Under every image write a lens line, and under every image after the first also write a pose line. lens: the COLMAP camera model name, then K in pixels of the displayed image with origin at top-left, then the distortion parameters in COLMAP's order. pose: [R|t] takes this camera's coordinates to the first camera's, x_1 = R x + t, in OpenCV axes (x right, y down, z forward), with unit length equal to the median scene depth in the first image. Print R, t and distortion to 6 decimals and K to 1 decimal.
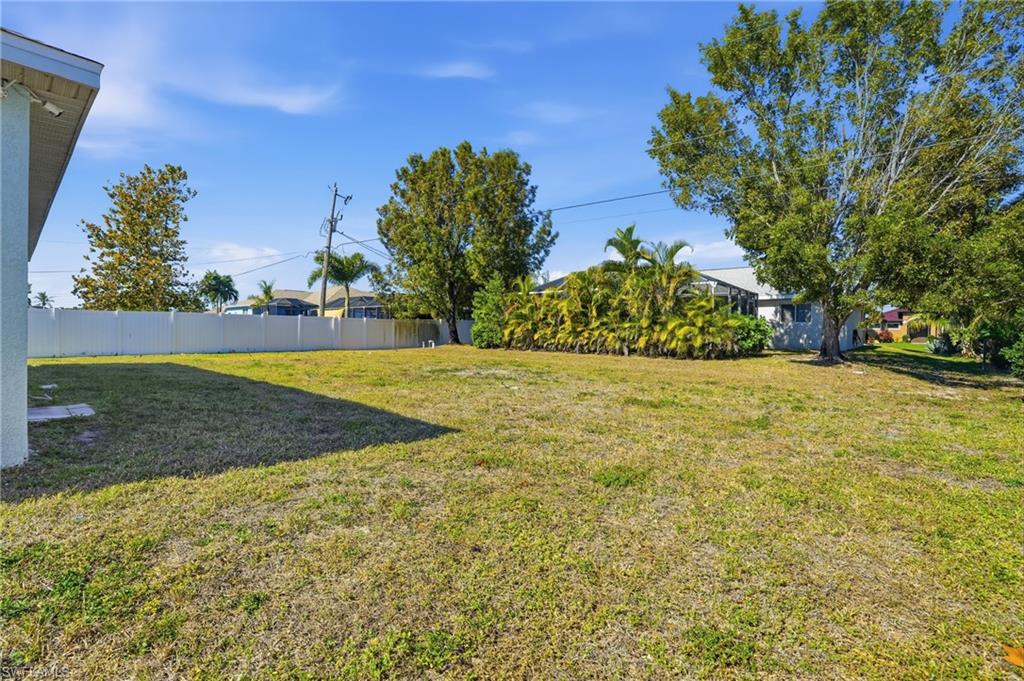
lens RADIAL K [[479.1, 0, 505.7], [0, 479.1, 331.9], [0, 0, 1]] dist [-0.072302, 0.027761]
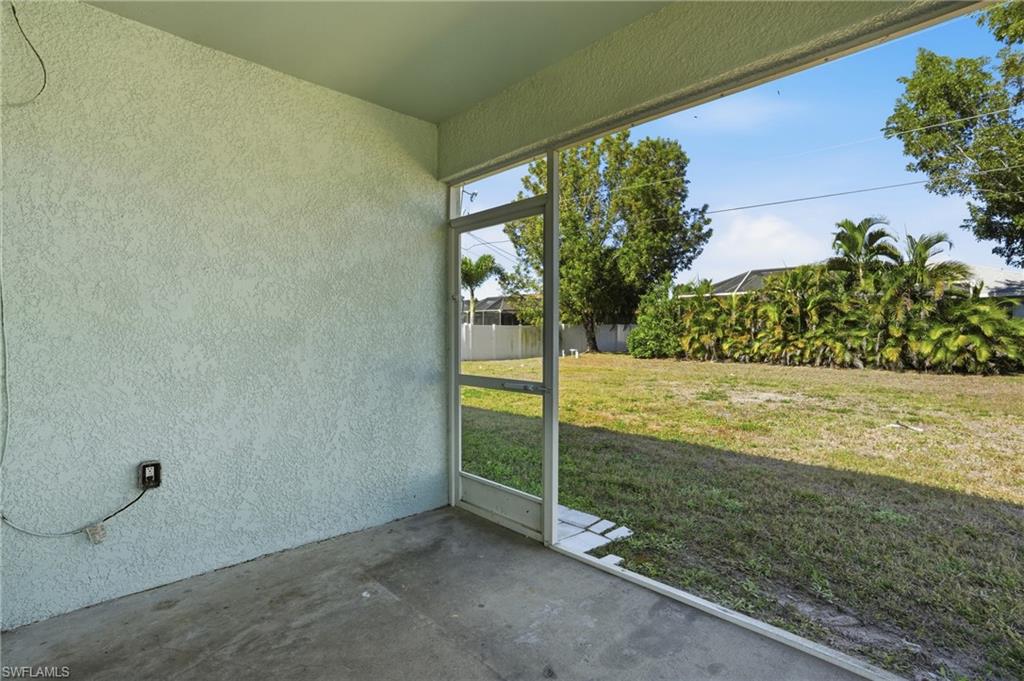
lens RADIAL K [[479.1, 0, 505.7], [0, 479.1, 331.9], [0, 0, 1]] dist [-0.072302, 0.027761]
pose [[0.997637, 0.003234, -0.068628, -0.271994], [-0.004013, 0.999929, -0.011219, -0.004243], [0.068587, 0.011468, 0.997579, 0.109334]]
